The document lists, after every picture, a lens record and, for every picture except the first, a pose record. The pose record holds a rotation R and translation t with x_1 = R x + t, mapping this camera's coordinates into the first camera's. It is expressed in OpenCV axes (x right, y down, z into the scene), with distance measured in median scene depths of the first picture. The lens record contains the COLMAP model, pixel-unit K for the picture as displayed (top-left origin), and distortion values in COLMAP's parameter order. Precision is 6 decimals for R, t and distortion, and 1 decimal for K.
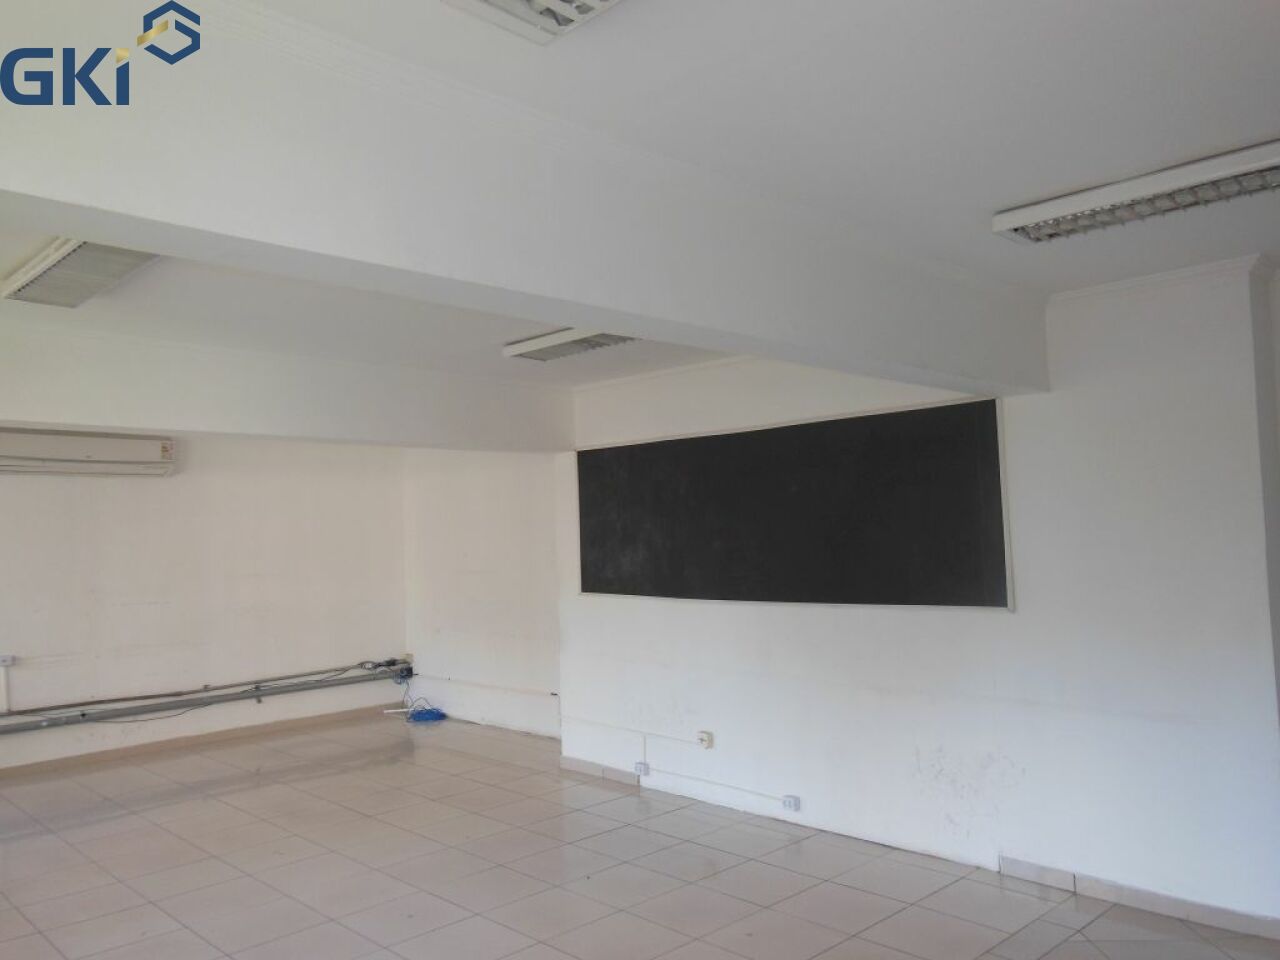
lens RADIAL K [[979.4, 0, 644.7], [0, 979.4, 477.9], [0, 0, 1]] dist [0.009369, 0.058590]
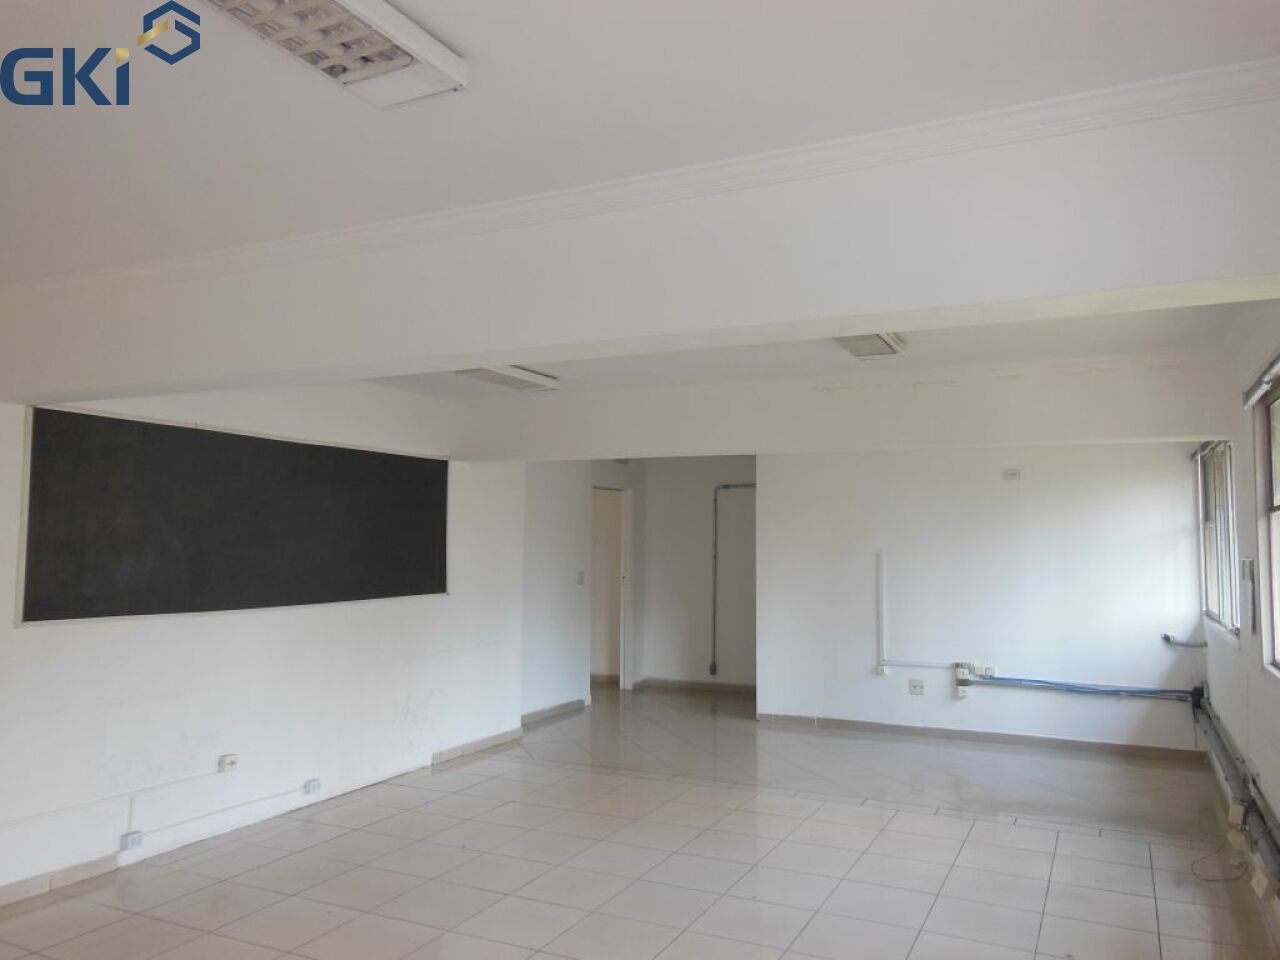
lens RADIAL K [[979.4, 0, 643.6], [0, 979.4, 480.5], [0, 0, 1]] dist [0.009369, 0.058590]
pose [[-0.343263, 0.081232, 0.935720, -1.042039], [-0.058858, 0.992435, -0.107747, 0.087191], [-0.937393, -0.092060, -0.335885, 1.055016]]
